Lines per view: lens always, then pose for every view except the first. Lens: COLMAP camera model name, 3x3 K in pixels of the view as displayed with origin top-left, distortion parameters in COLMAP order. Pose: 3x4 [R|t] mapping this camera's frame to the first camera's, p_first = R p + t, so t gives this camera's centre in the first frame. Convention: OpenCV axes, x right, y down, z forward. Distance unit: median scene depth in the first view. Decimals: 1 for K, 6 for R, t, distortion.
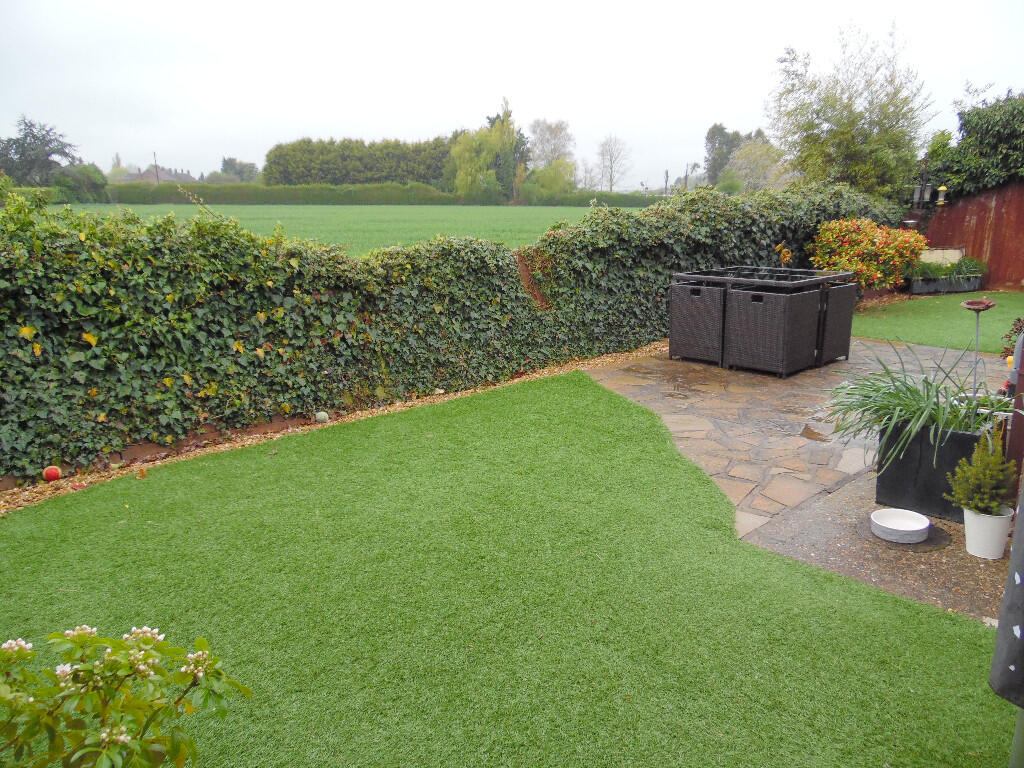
lens RADIAL K [[775.2, 0, 513.8], [0, 775.2, 380.0], [0, 0, 1]] dist [-0.026823, 0.063679]
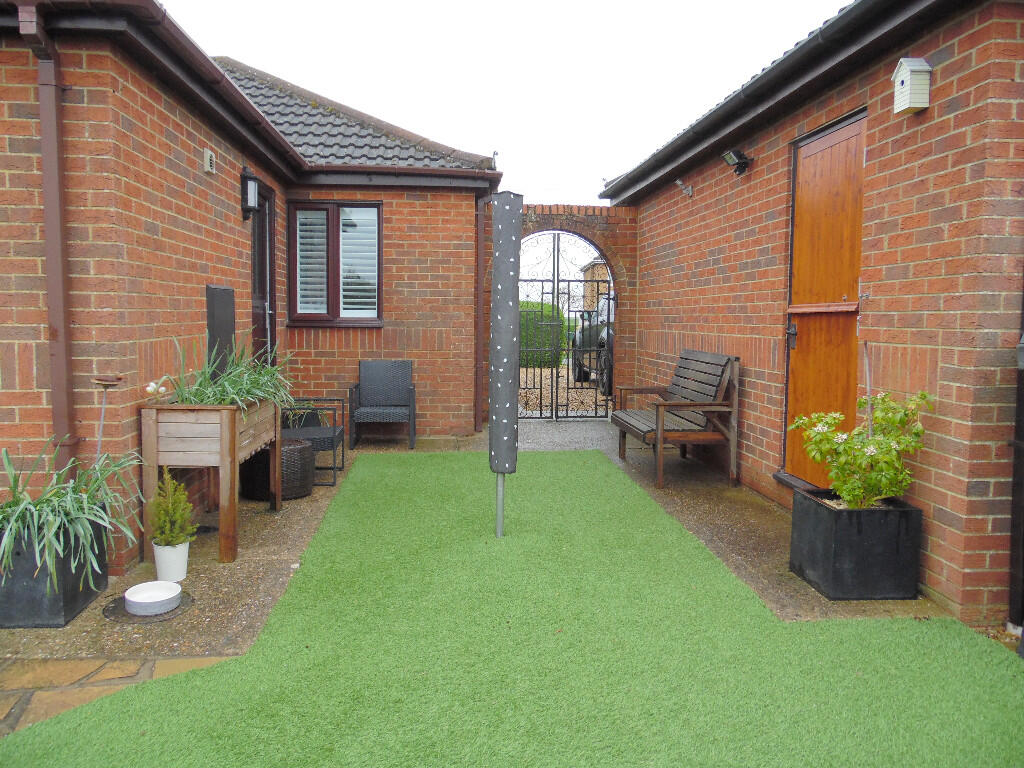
lens RADIAL K [[775.2, 0, 513.8], [0, 775.2, 380.0], [0, 0, 1]] dist [-0.026823, 0.063679]
pose [[-0.786548, -0.061982, 0.614411, -0.136772], [0.126856, 0.957513, 0.258991, -0.081774], [-0.604359, 0.281651, -0.745267, 0.385153]]
